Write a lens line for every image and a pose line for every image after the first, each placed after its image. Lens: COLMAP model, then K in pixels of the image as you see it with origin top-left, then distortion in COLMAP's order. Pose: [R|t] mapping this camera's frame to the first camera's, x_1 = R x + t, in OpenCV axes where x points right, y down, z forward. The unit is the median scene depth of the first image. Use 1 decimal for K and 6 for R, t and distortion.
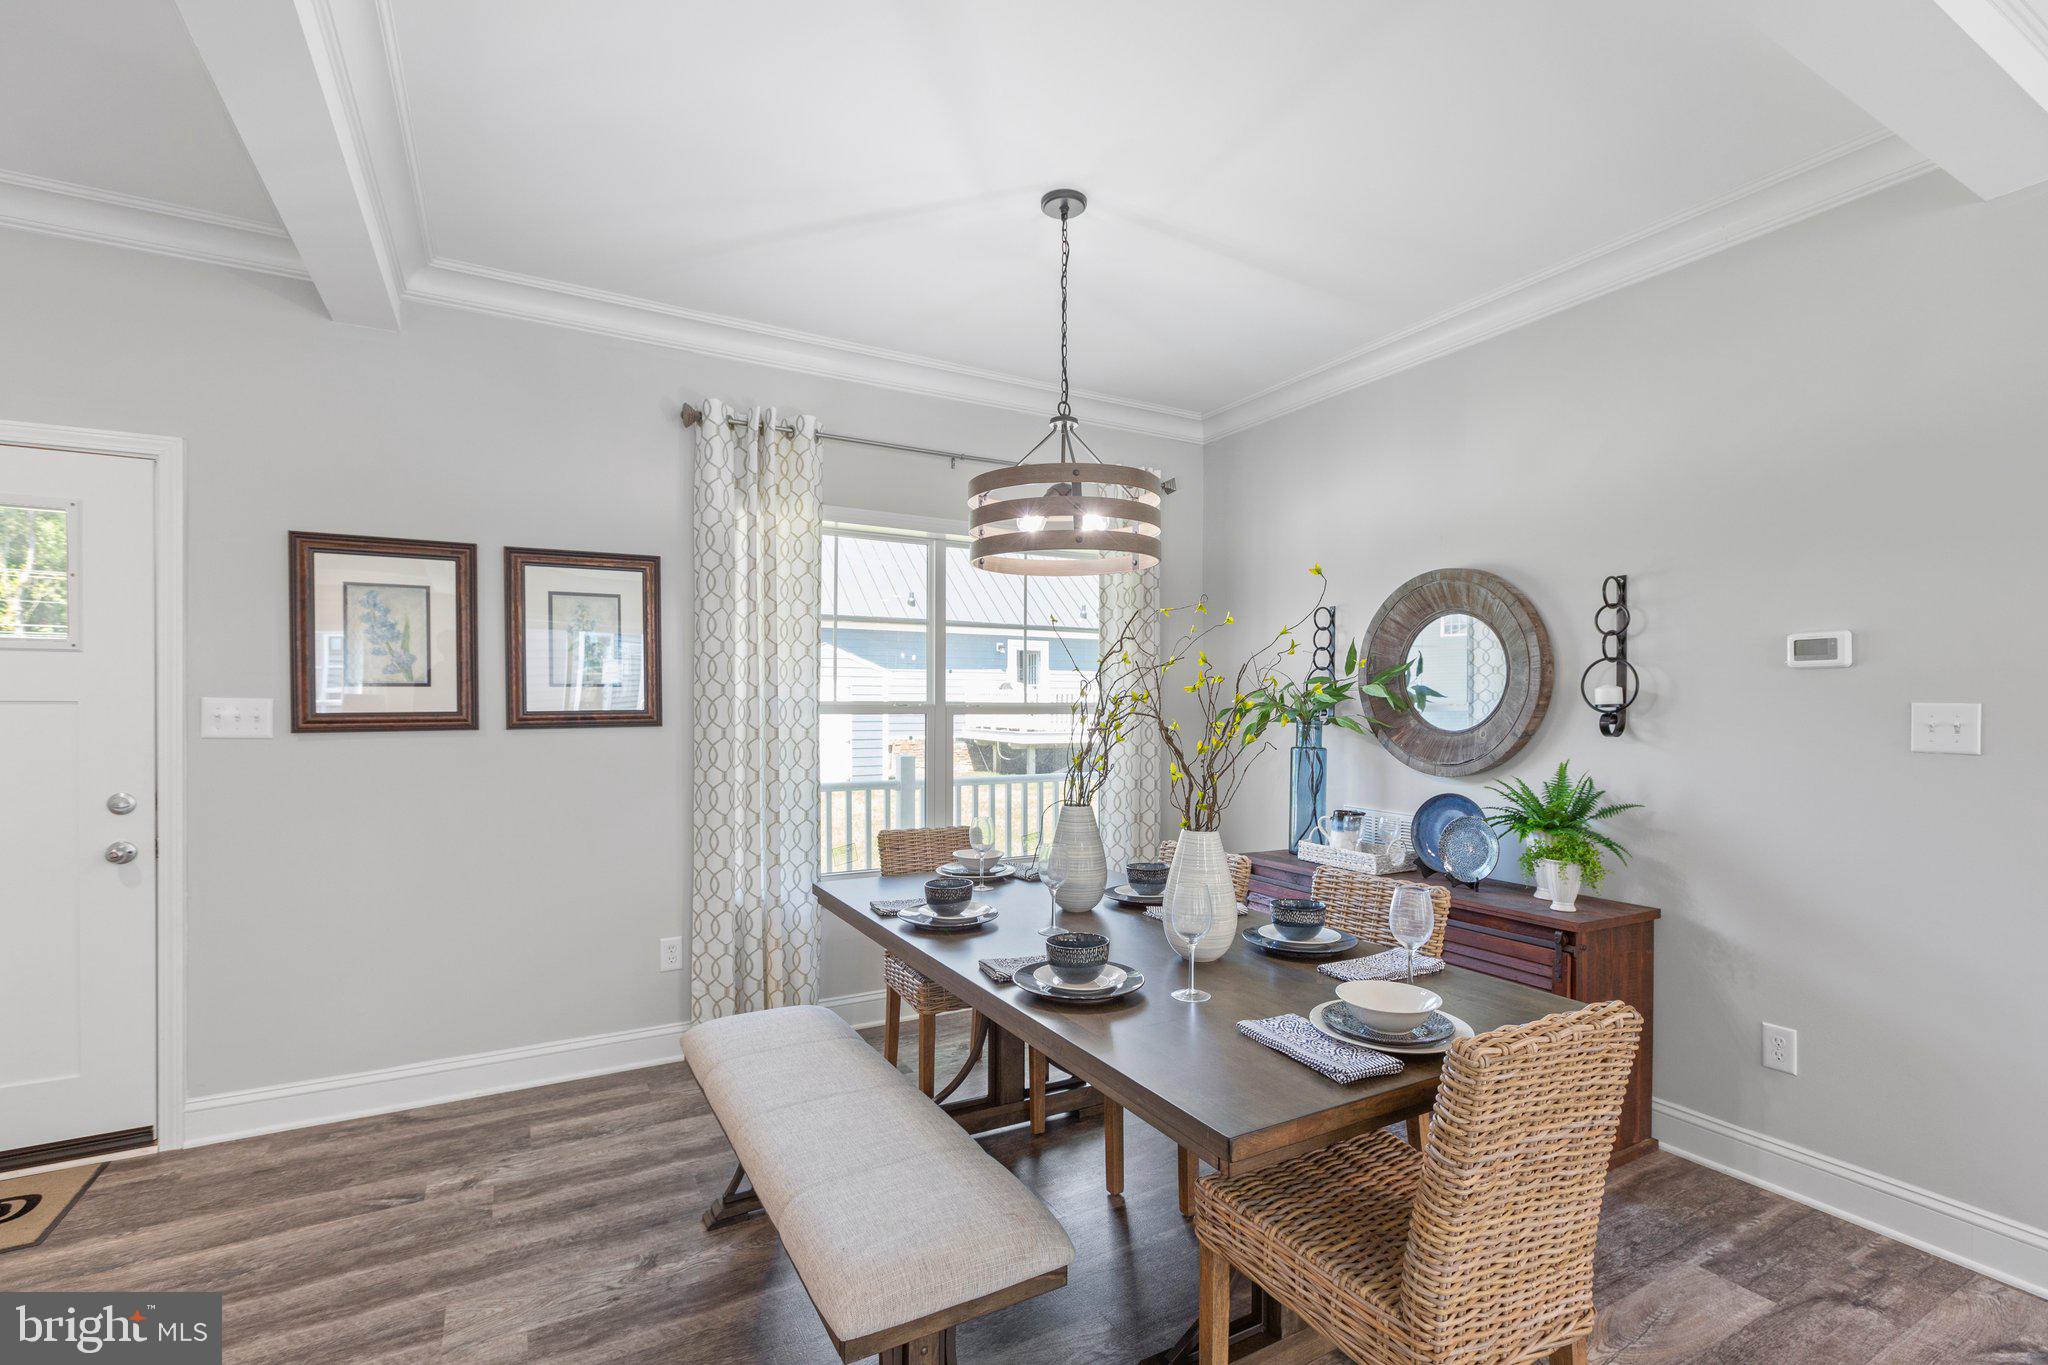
lens RADIAL K [[921.2, 0, 1034.3], [0, 921.2, 708.1], [0, 0, 1]] dist [0.000615, -0.001370]
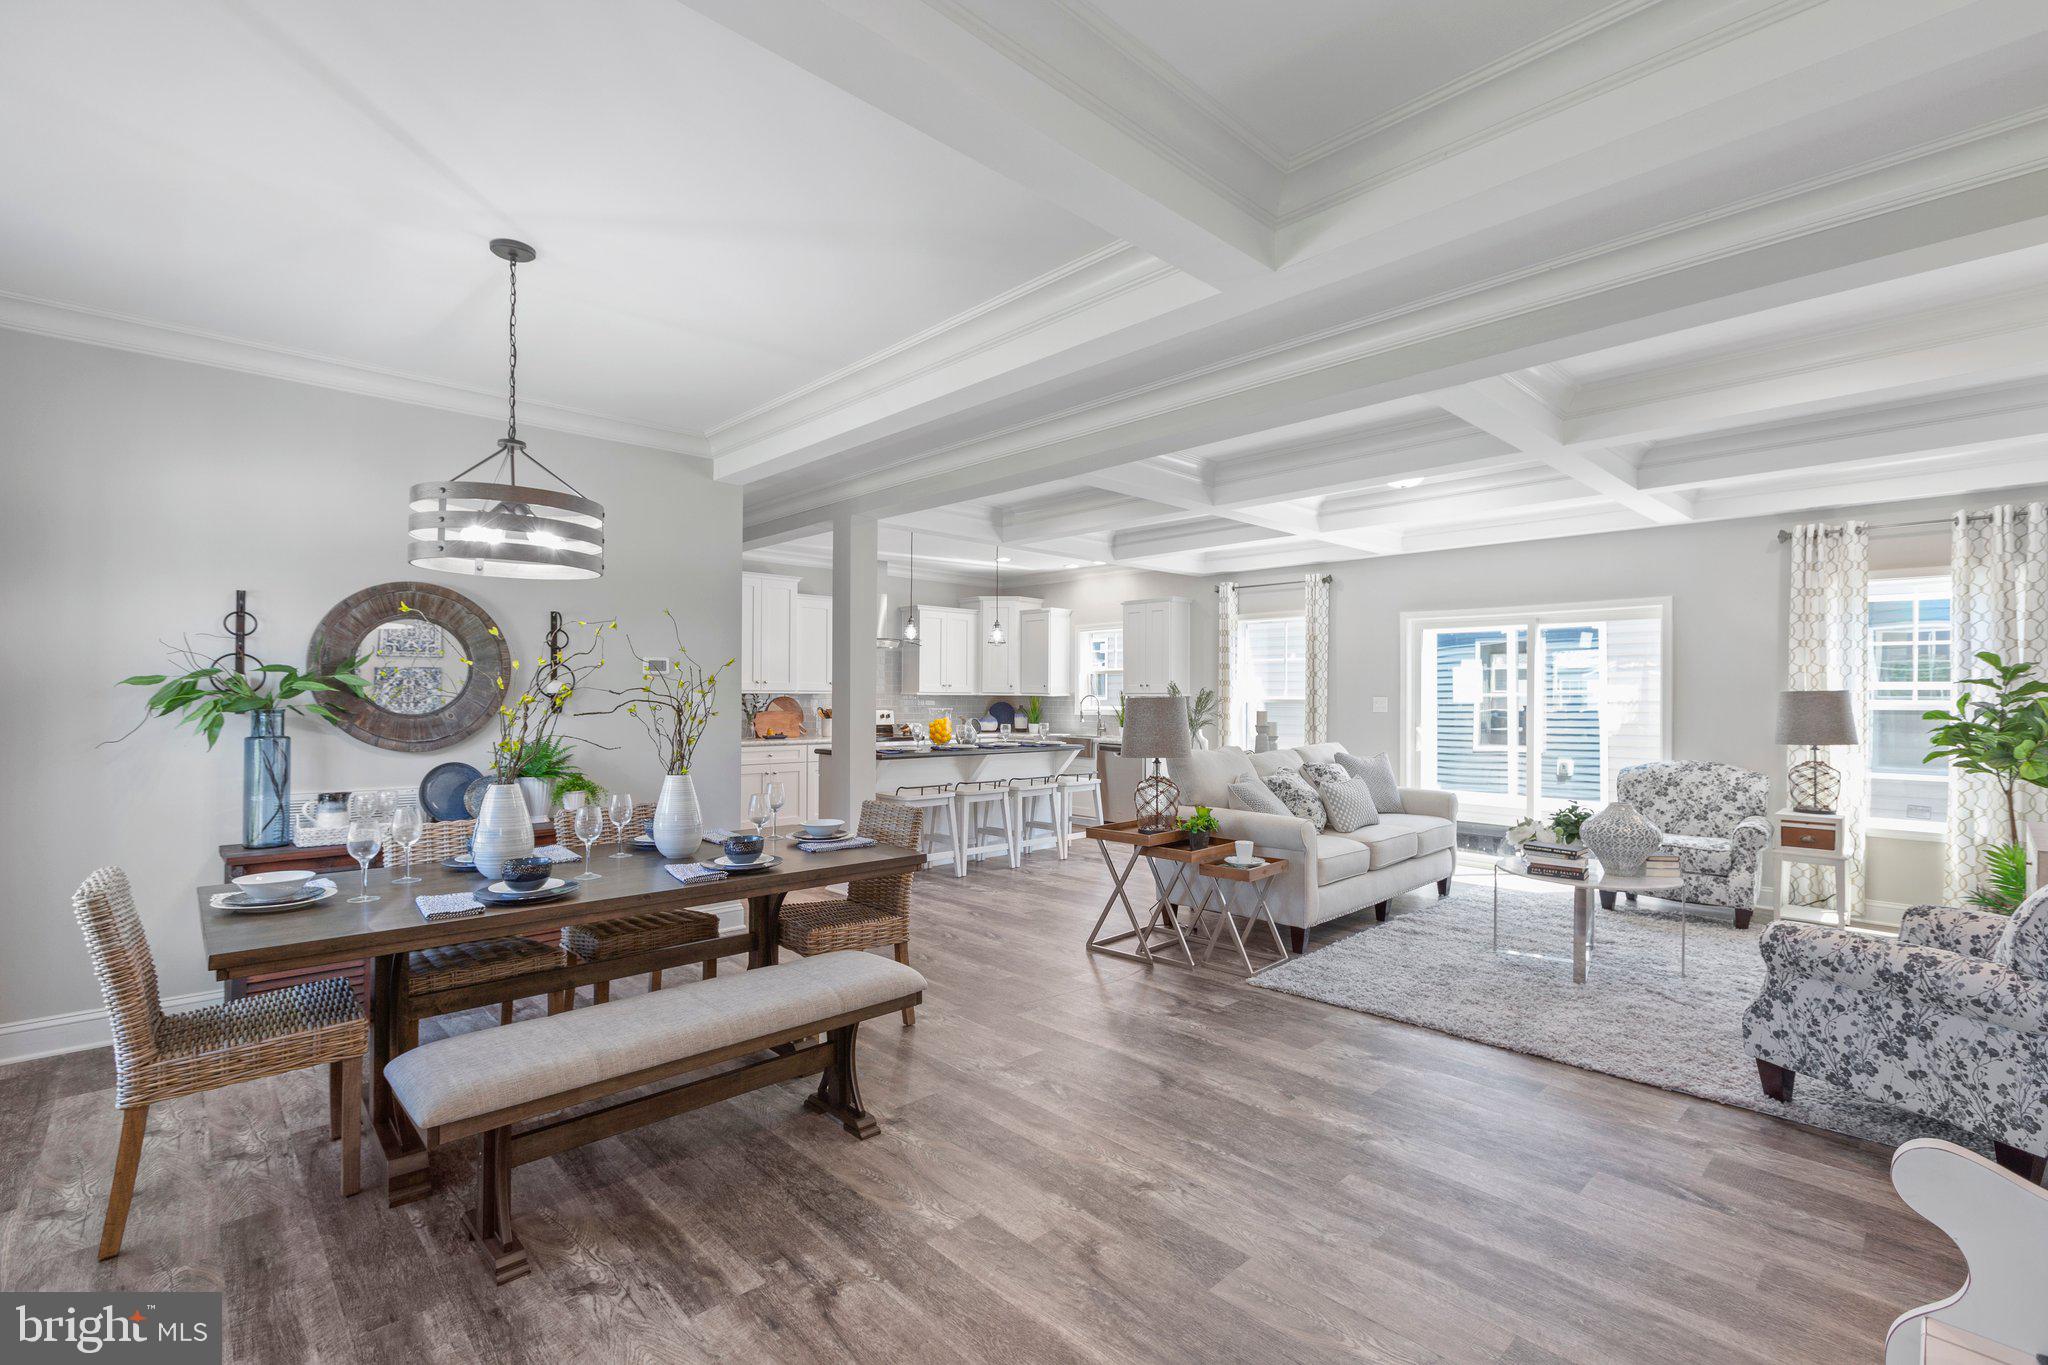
lens RADIAL K [[921.2, 0, 1021.8], [0, 921.2, 690.3], [0, 0, 1]] dist [0.000615, -0.001370]
pose [[-0.242134, 0.001947, 0.970241, -1.012412], [0.003069, 0.999995, -0.001241, -0.003643], [-0.970238, 0.002677, -0.242139, 0.559614]]
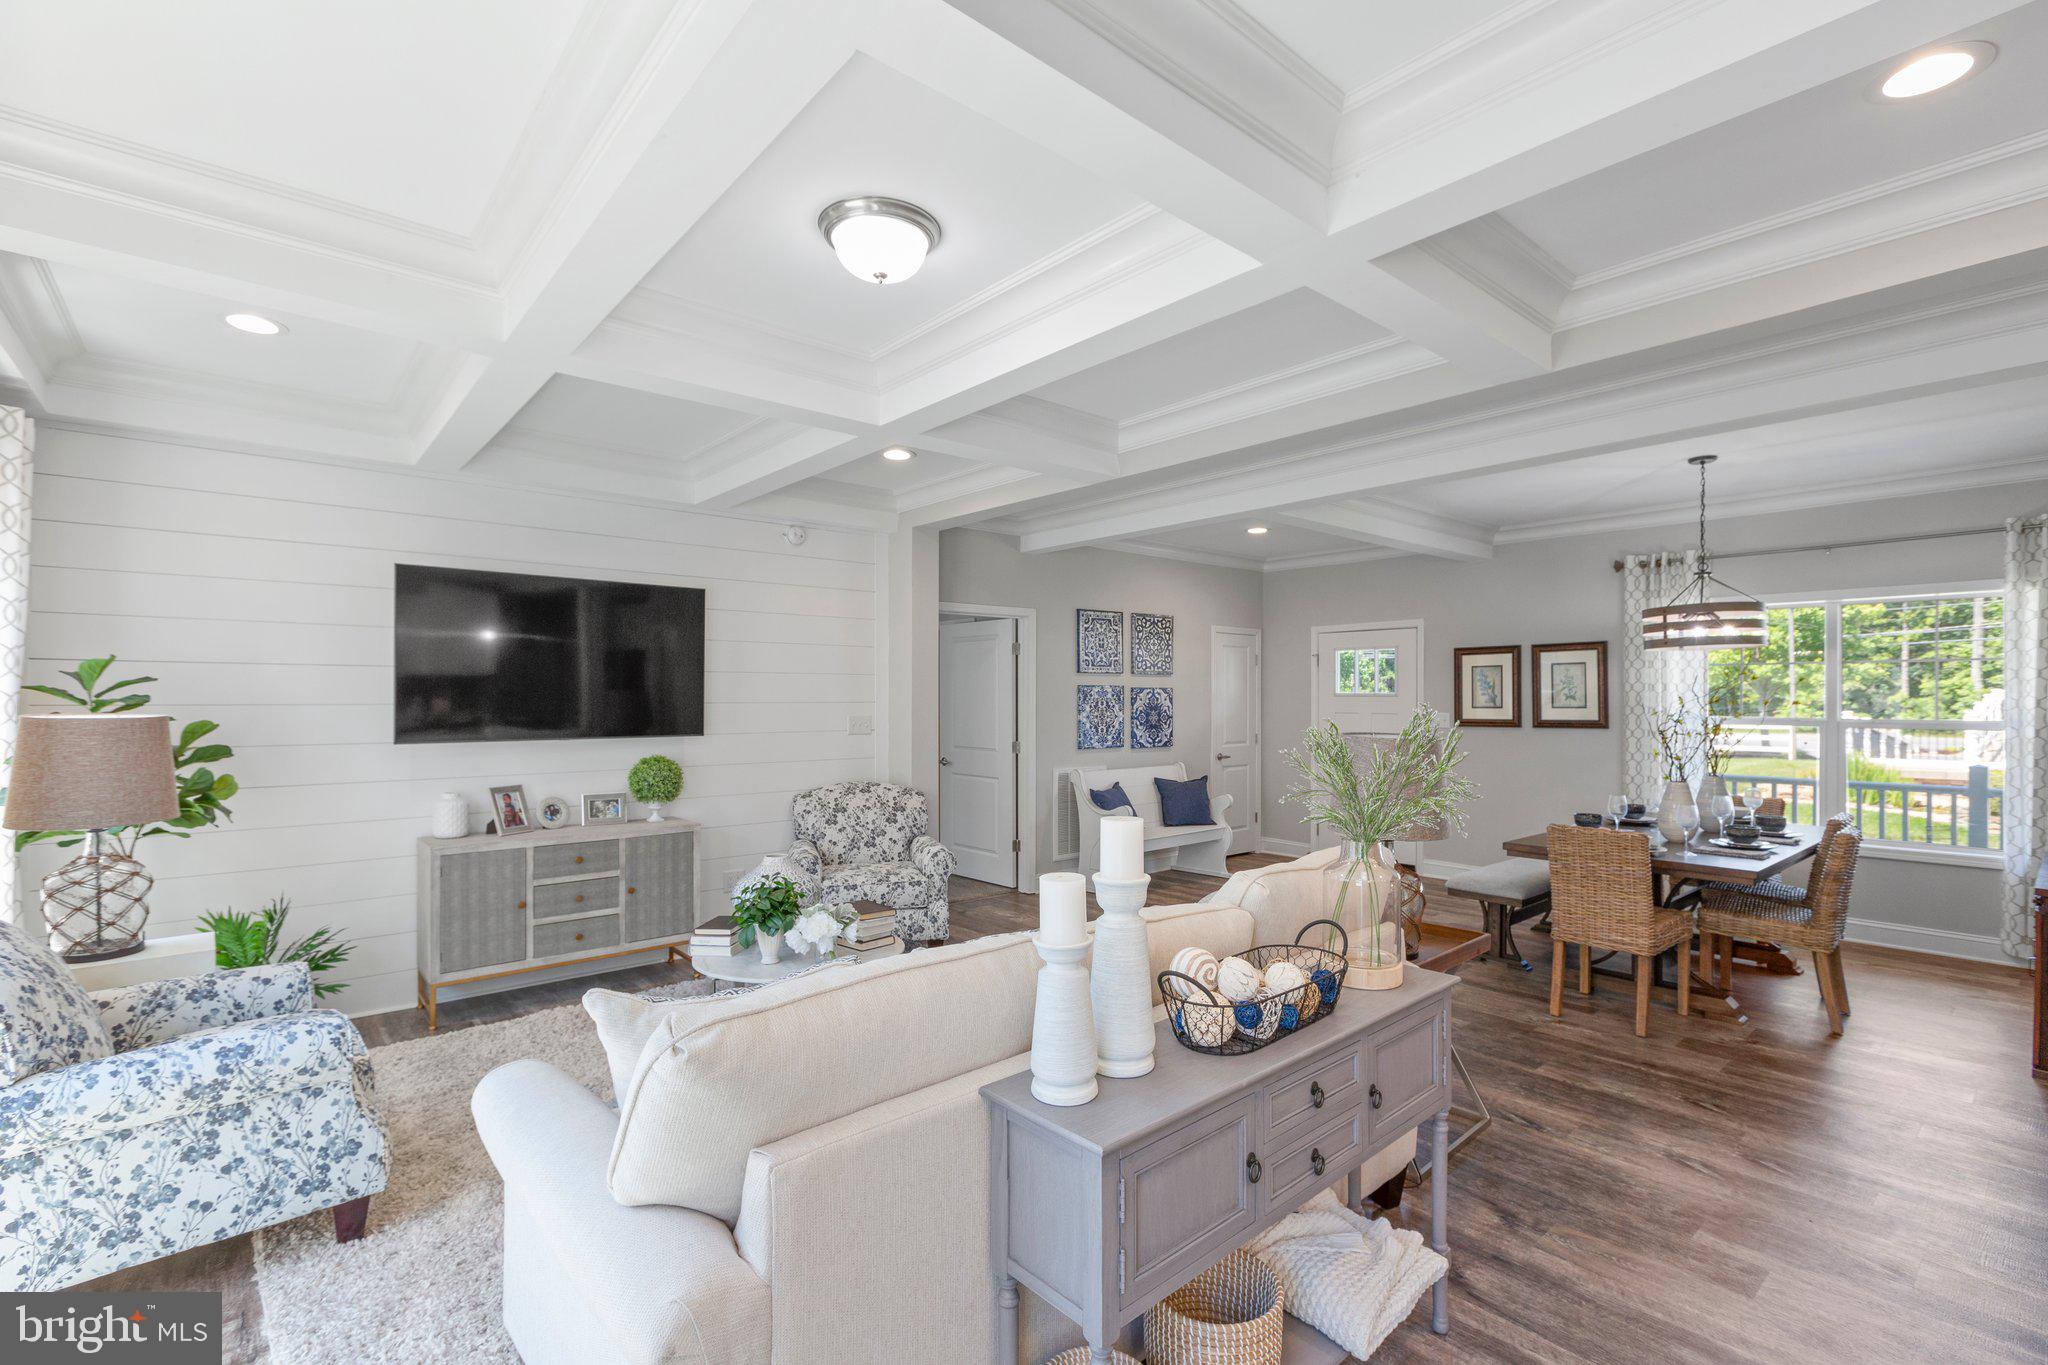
lens RADIAL K [[921.2, 0, 1027.5], [0, 921.2, 693.0], [0, 0, 1]] dist [0.000615, -0.001370]
pose [[0.193797, -0.008525, -0.981005, 1.374996], [-0.007916, 0.999916, -0.010253, -0.028136], [0.981010, 0.009752, 0.193713, -0.618841]]
